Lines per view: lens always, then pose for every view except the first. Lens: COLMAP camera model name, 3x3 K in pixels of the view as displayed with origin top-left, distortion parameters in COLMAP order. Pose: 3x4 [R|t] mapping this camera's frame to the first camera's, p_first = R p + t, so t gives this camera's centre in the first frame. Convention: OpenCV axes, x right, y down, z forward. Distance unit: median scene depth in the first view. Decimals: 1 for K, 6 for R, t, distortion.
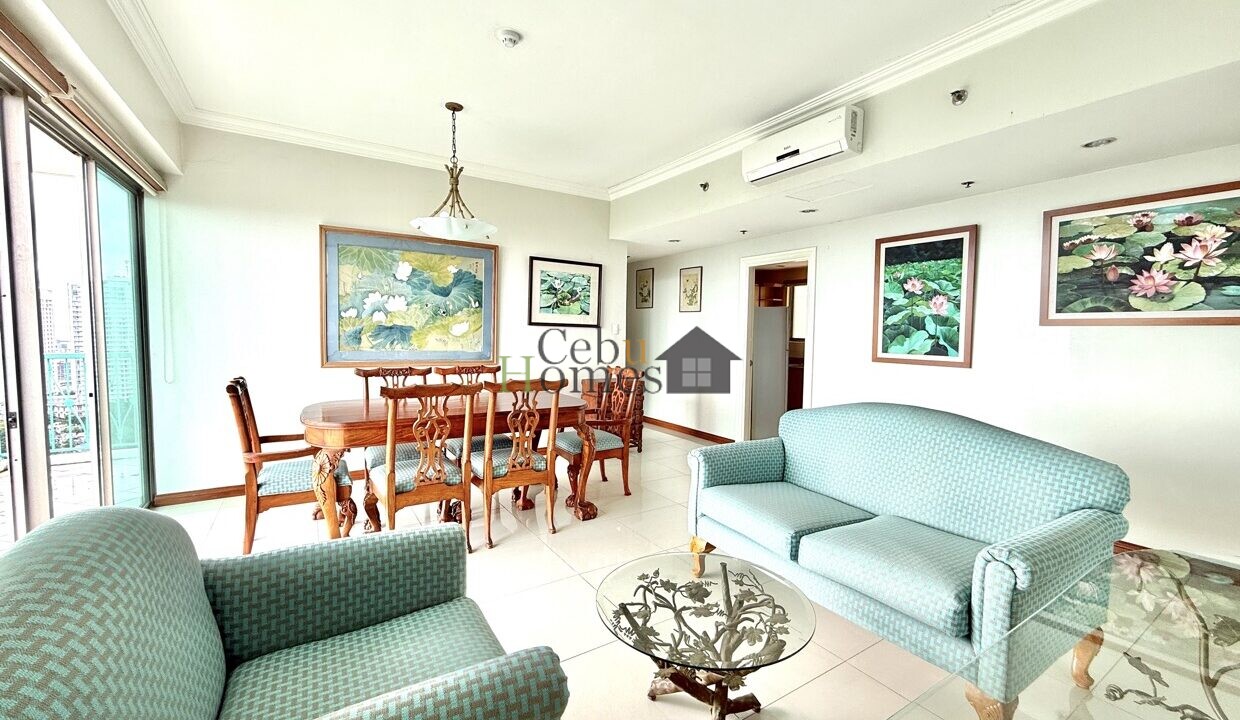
lens RADIAL K [[494.8, 0, 618.7], [0, 494.8, 363.7], [0, 0, 1]] dist [-0.000581, -0.000126]
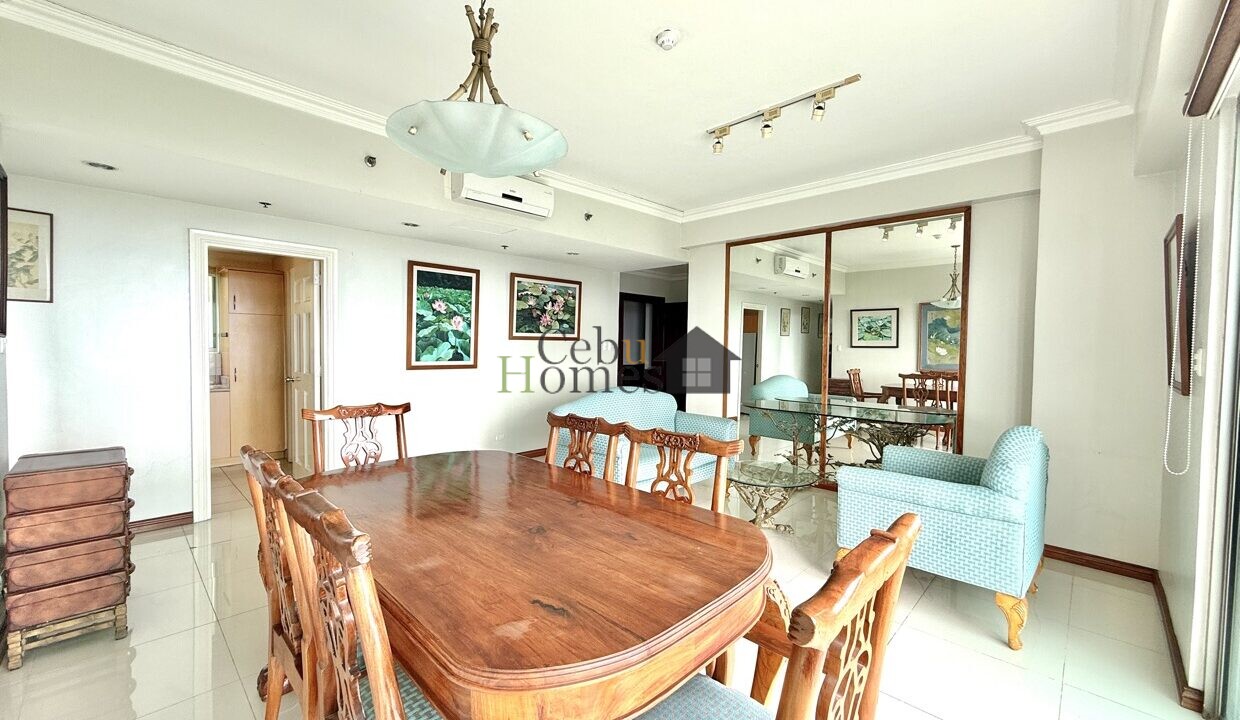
lens RADIAL K [[494.8, 0, 614.5], [0, 494.8, 365.6], [0, 0, 1]] dist [-0.000581, -0.000126]
pose [[-0.227519, -0.059821, 0.971934, -0.698374], [0.046510, 0.996305, 0.072208, -0.075044], [-0.972662, 0.061634, -0.223896, 0.828973]]
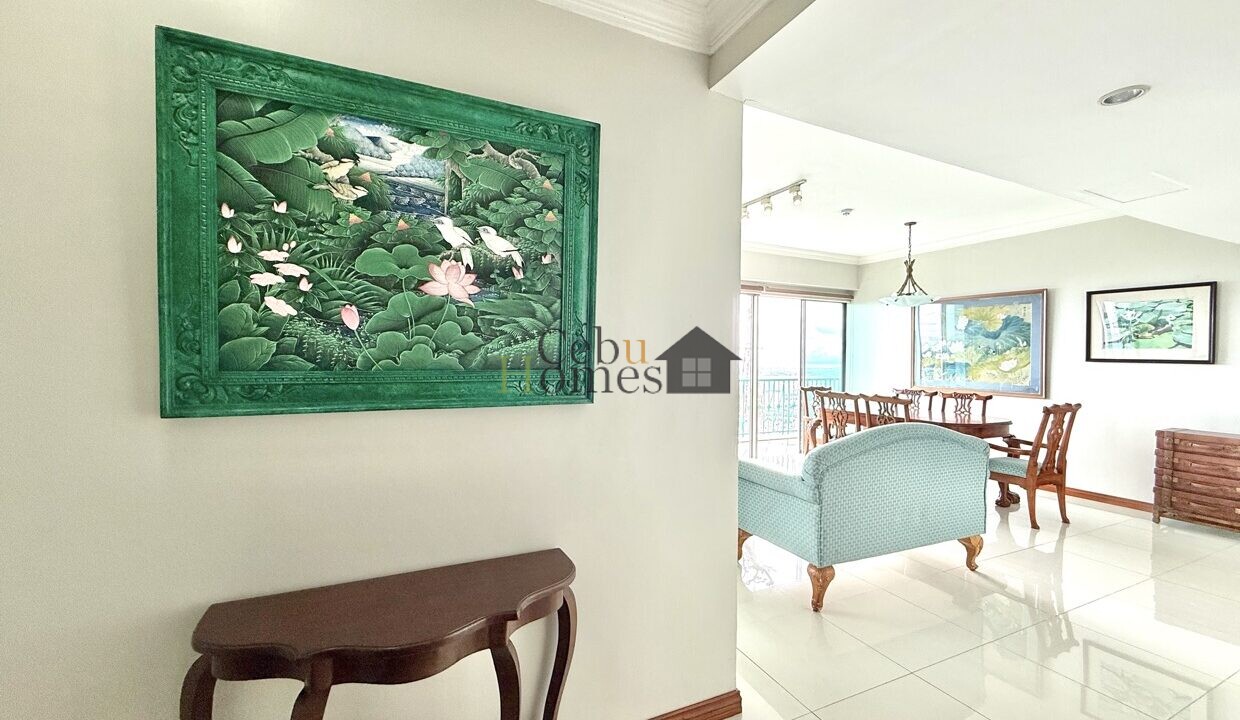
lens RADIAL K [[494.8, 0, 621.9], [0, 494.8, 359.1], [0, 0, 1]] dist [-0.000581, -0.000126]
pose [[-0.126229, -0.013007, -0.991916, 1.099771], [-0.077283, 0.997004, -0.003239, -0.010575], [0.988986, 0.076250, -0.126856, 0.263572]]
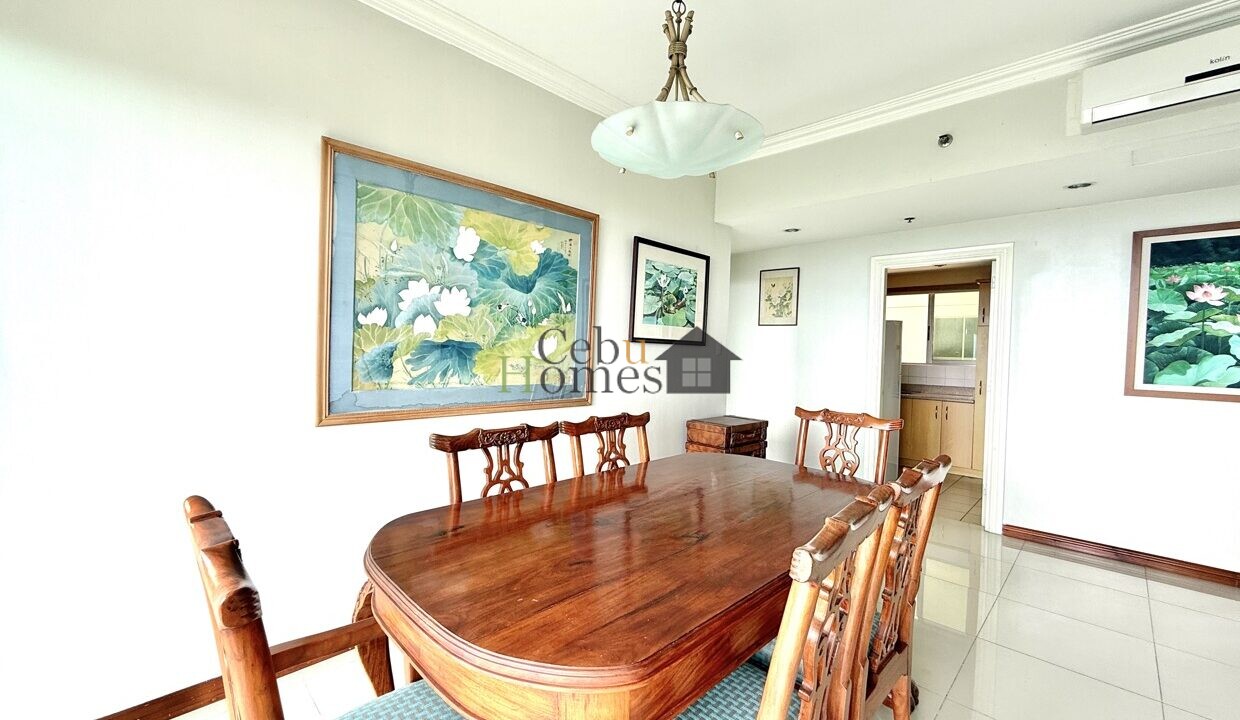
lens RADIAL K [[494.8, 0, 621.3], [0, 494.8, 360.4], [0, 0, 1]] dist [-0.000581, -0.000126]
pose [[0.977231, -0.000050, 0.212178, -0.404585], [0.007479, 0.999387, -0.034210, -0.038098], [-0.212046, 0.035018, 0.976632, 0.448351]]
